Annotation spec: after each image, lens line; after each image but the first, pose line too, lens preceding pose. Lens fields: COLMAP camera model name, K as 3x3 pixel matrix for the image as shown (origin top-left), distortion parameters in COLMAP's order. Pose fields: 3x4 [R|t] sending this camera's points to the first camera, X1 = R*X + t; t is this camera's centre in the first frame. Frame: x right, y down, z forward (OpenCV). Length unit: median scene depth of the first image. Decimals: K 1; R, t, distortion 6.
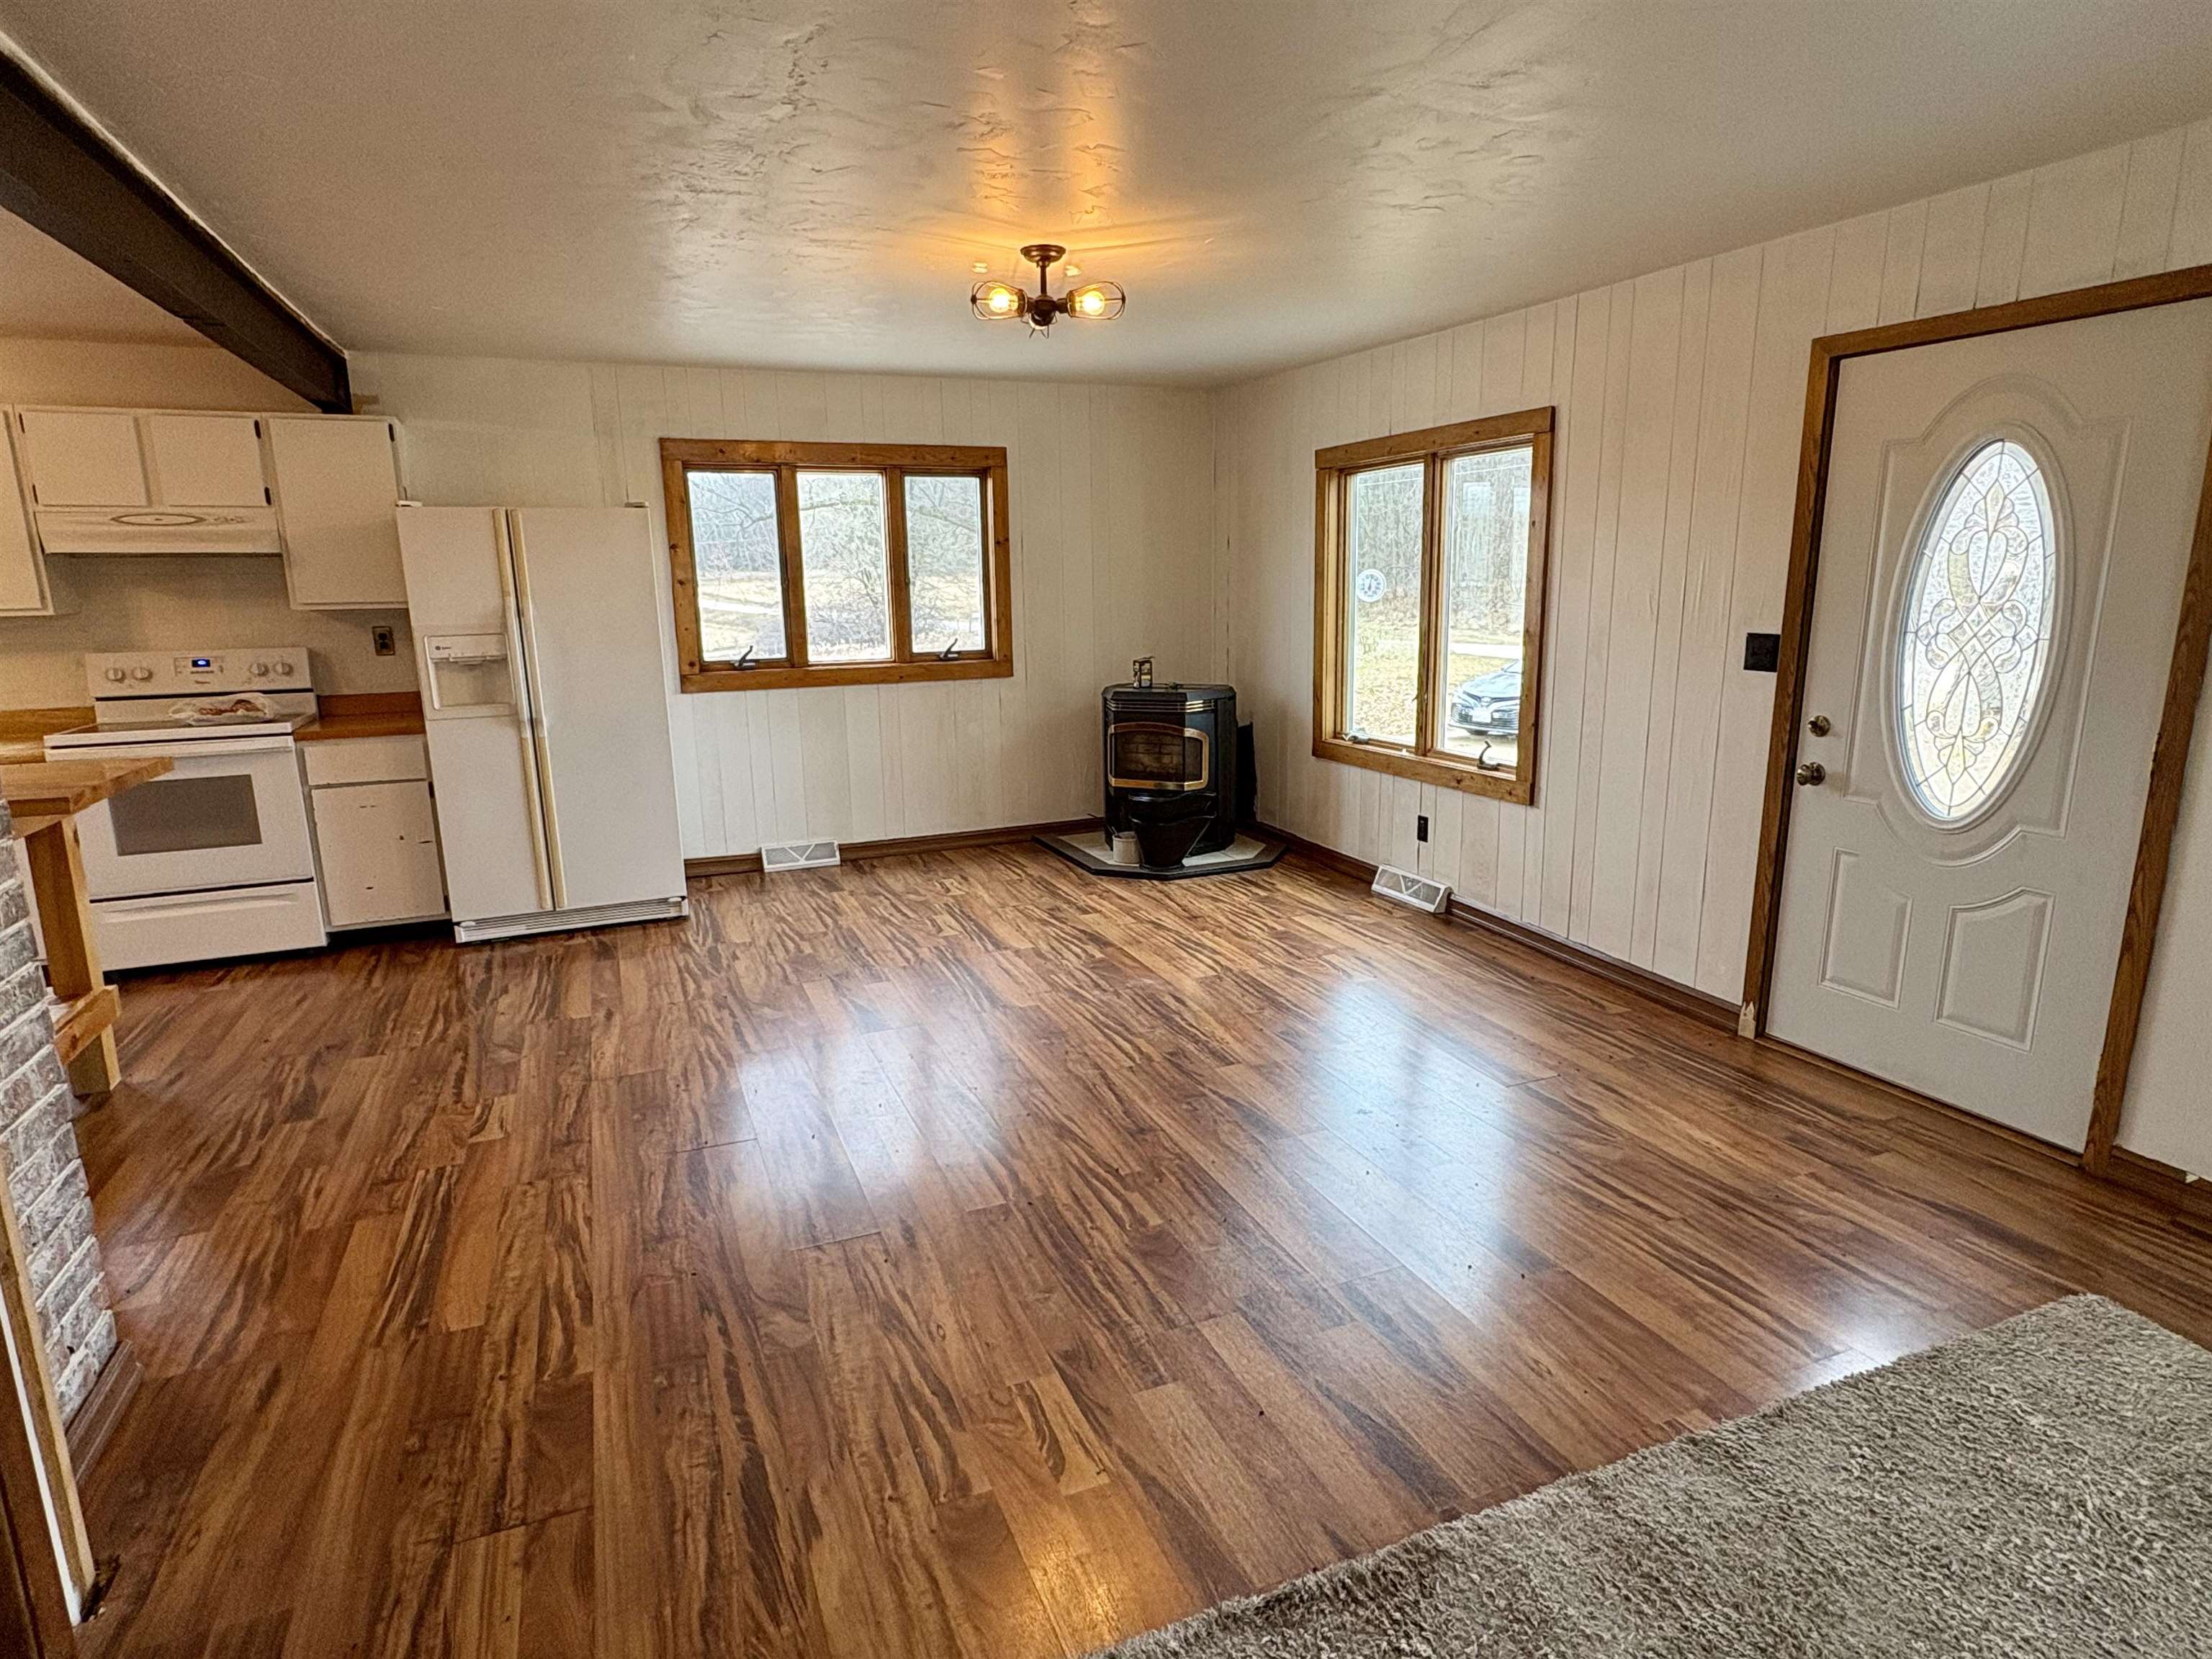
lens RADIAL K [[1196.7, 0, 1101.5], [0, 1196.7, 835.1], [0, 0, 1]] dist [-0.008018, -0.000186]
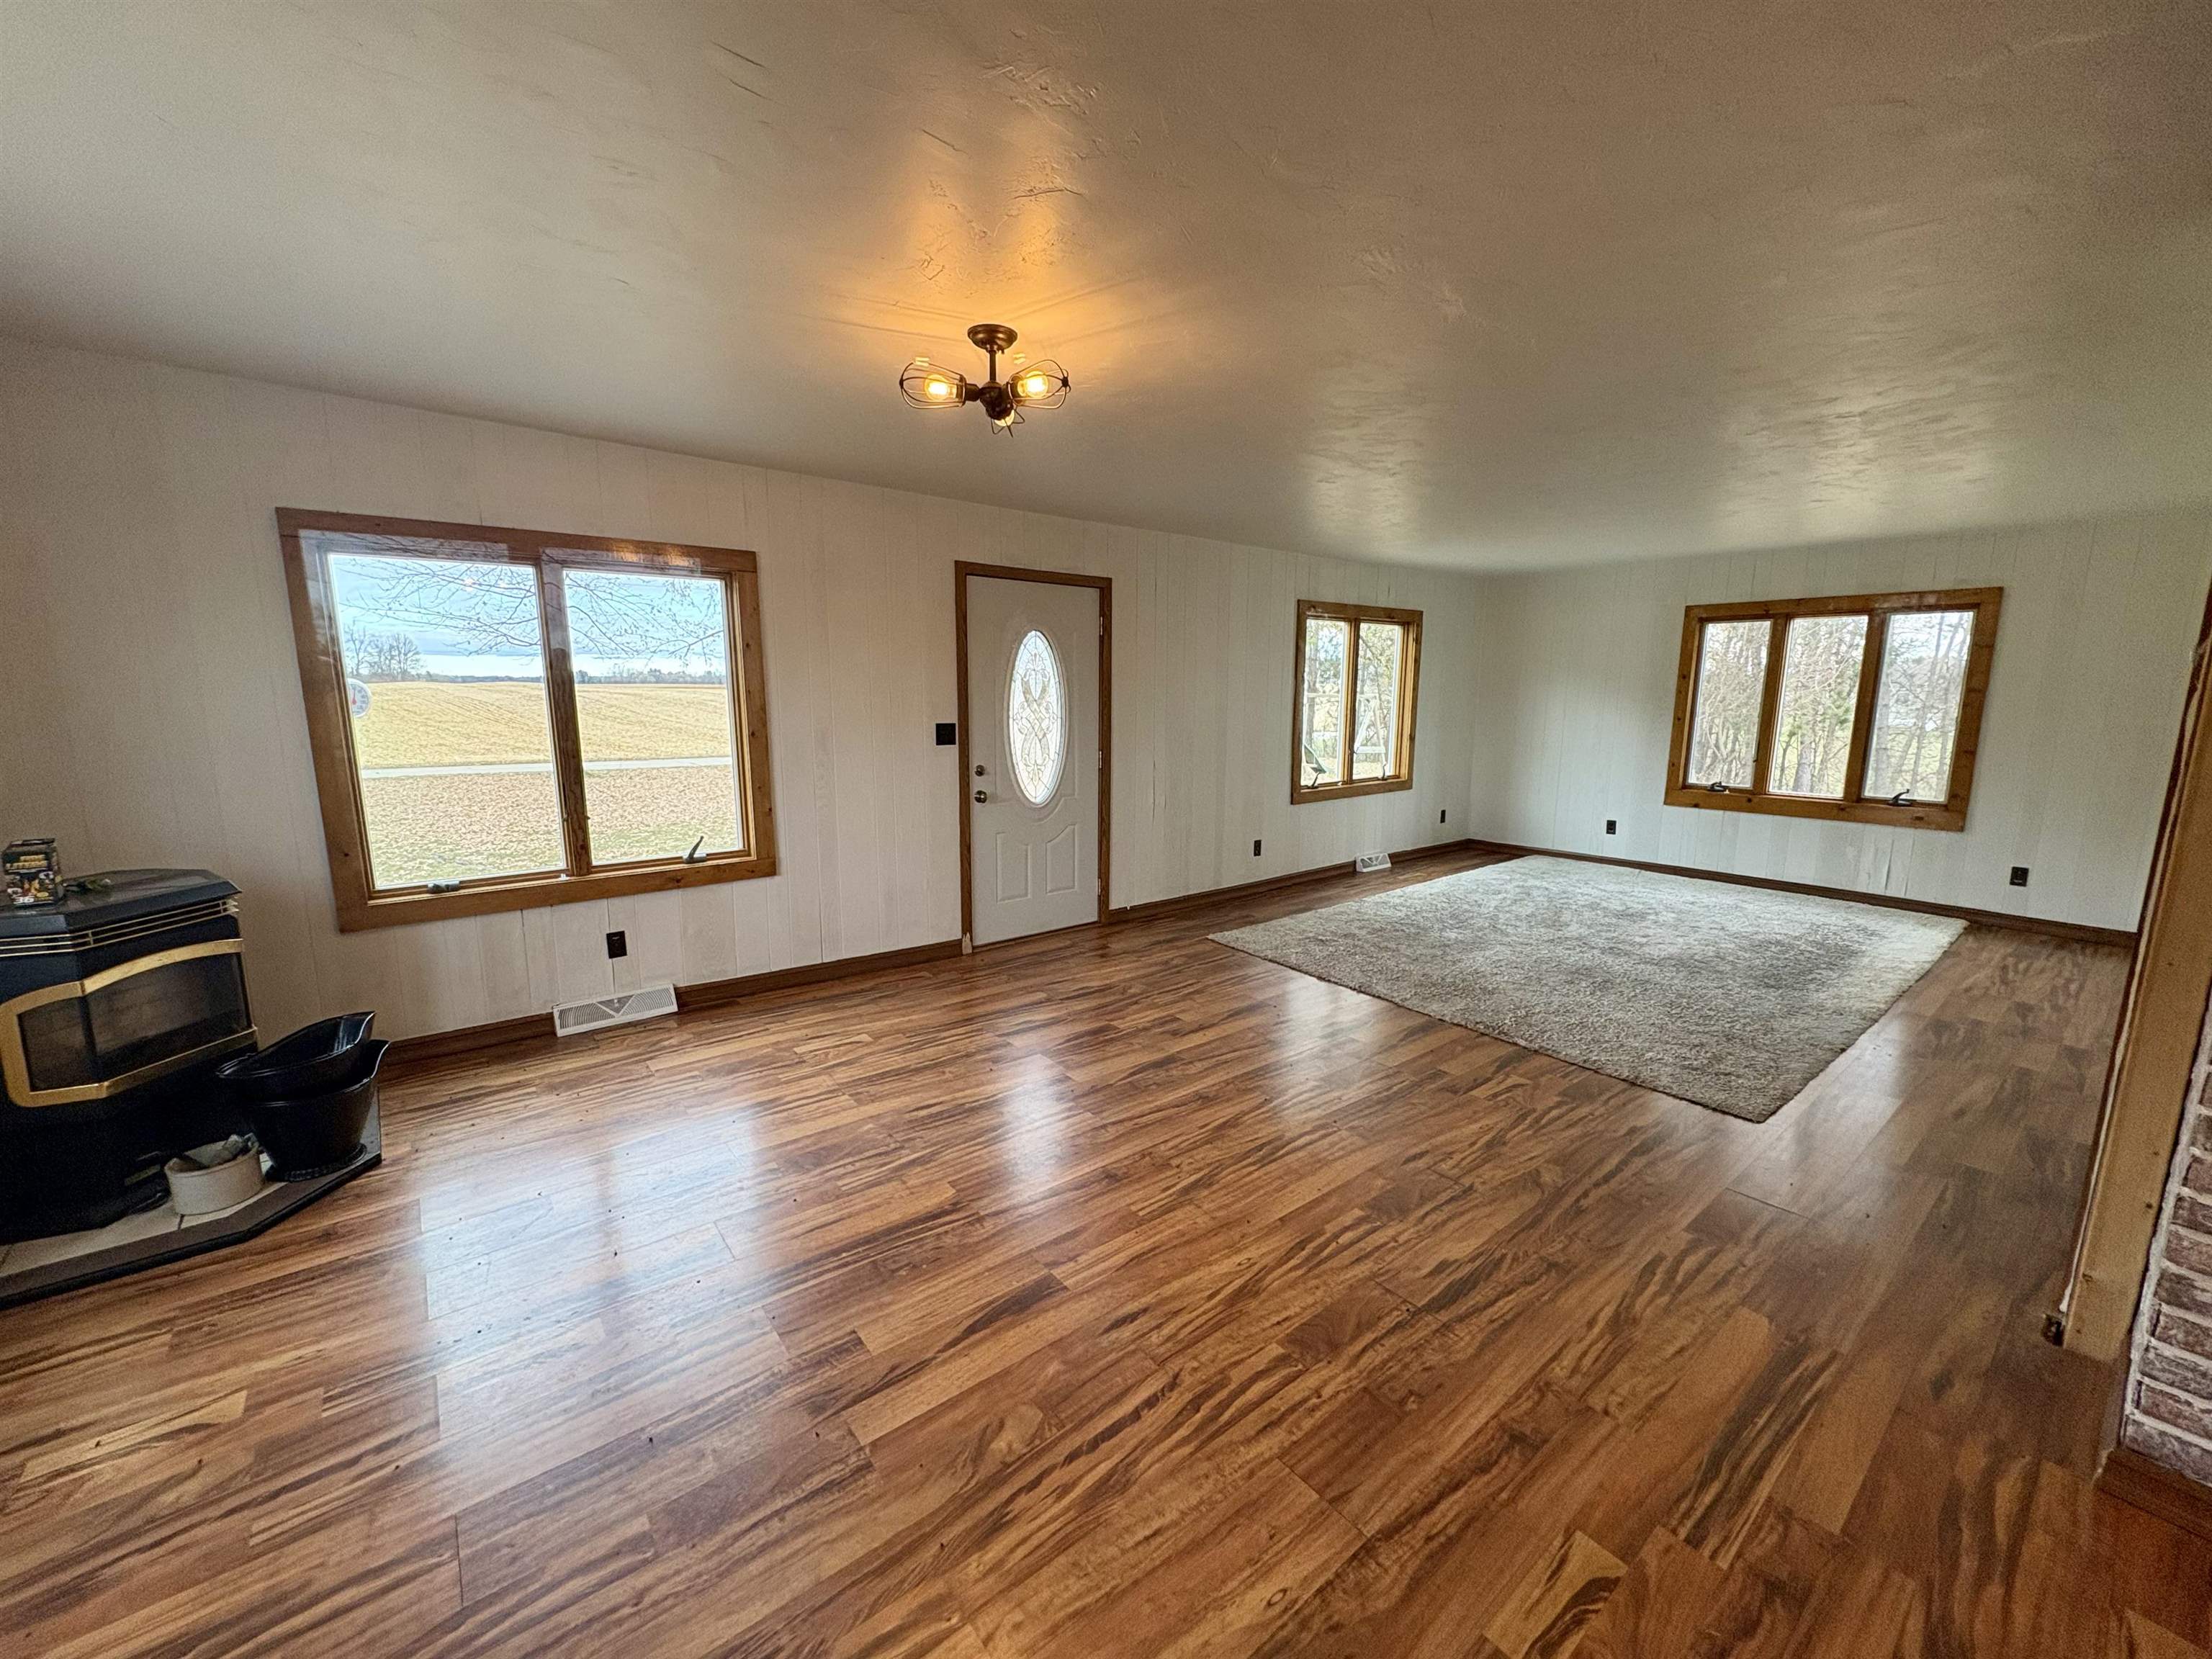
lens RADIAL K [[885.0, 0, 1098.0], [0, 885.0, 831.8], [0, 0, 1]] dist [-0.000530, -0.000142]
pose [[-0.272452, -0.148352, 0.950664, -0.624877], [0.199460, 0.957870, 0.206640, -0.200903], [-0.941268, 0.245919, -0.231383, 0.948363]]
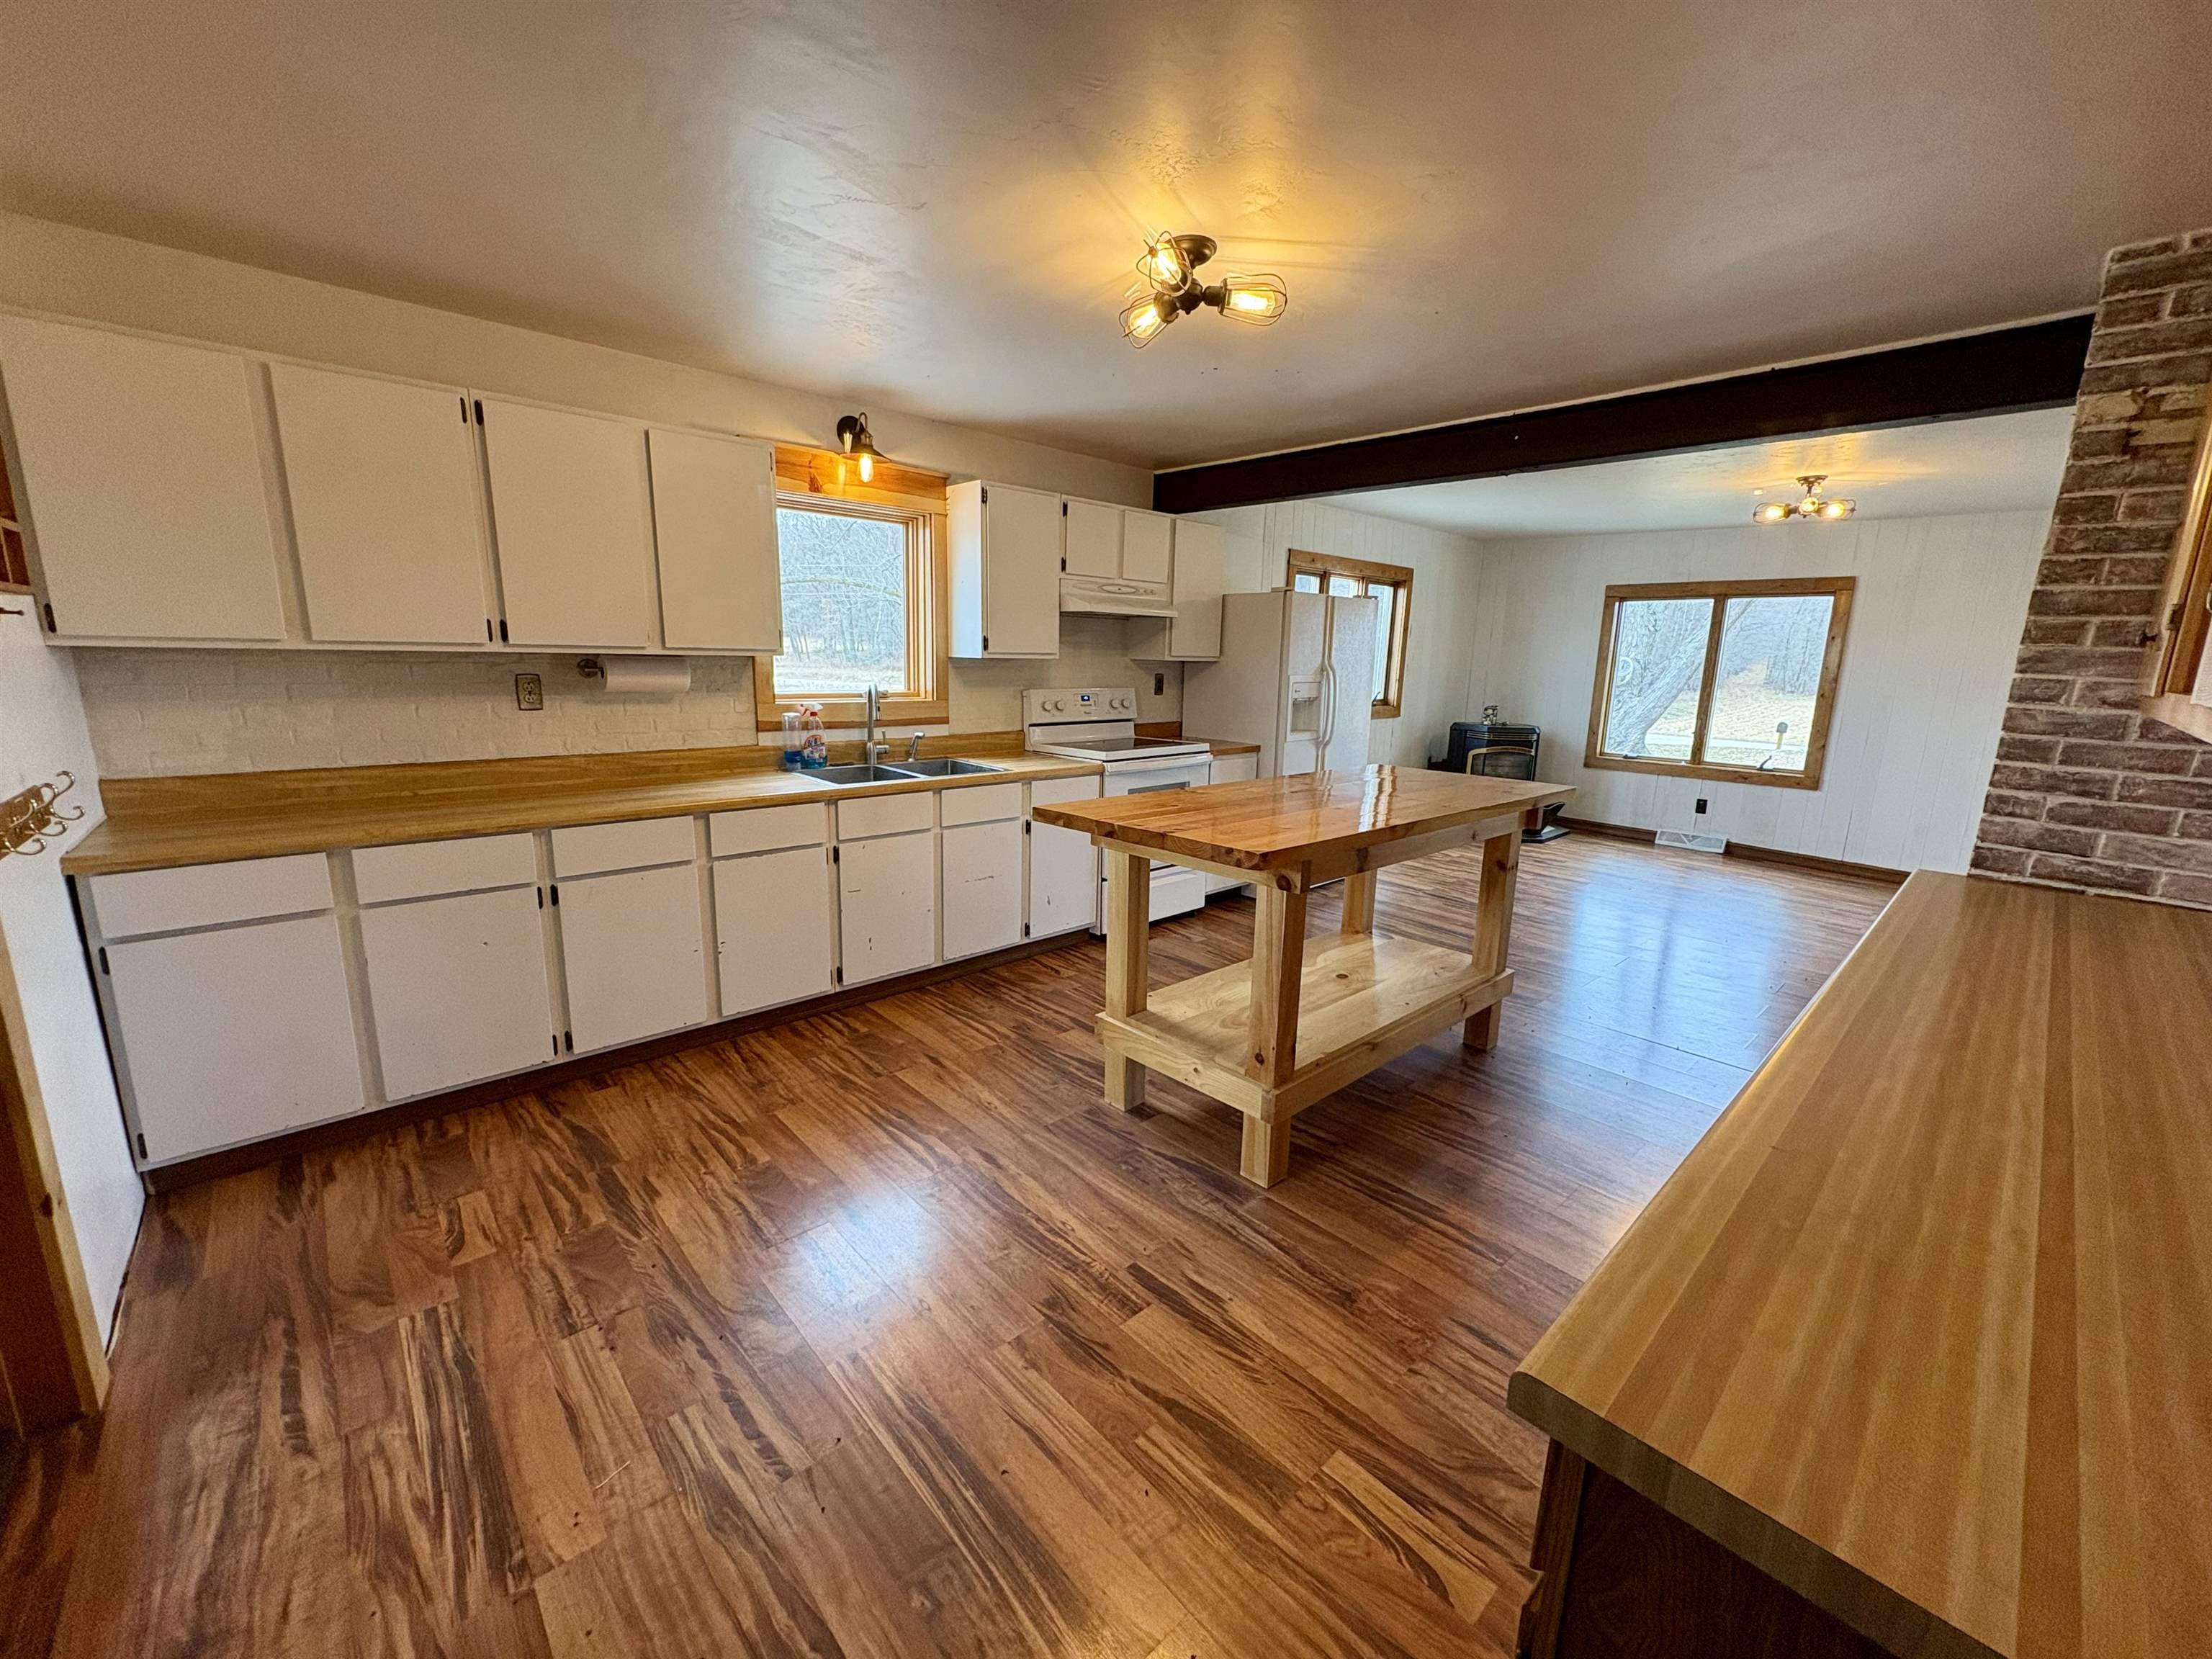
lens RADIAL K [[885.0, 0, 1106.6], [0, 885.0, 835.9], [0, 0, 1]] dist [-0.000530, -0.000142]
pose [[0.937585, -0.032760, 0.346209, -1.238285], [0.032603, 0.999449, 0.006279, 0.001539], [-0.346224, 0.005401, 0.938136, 0.093648]]
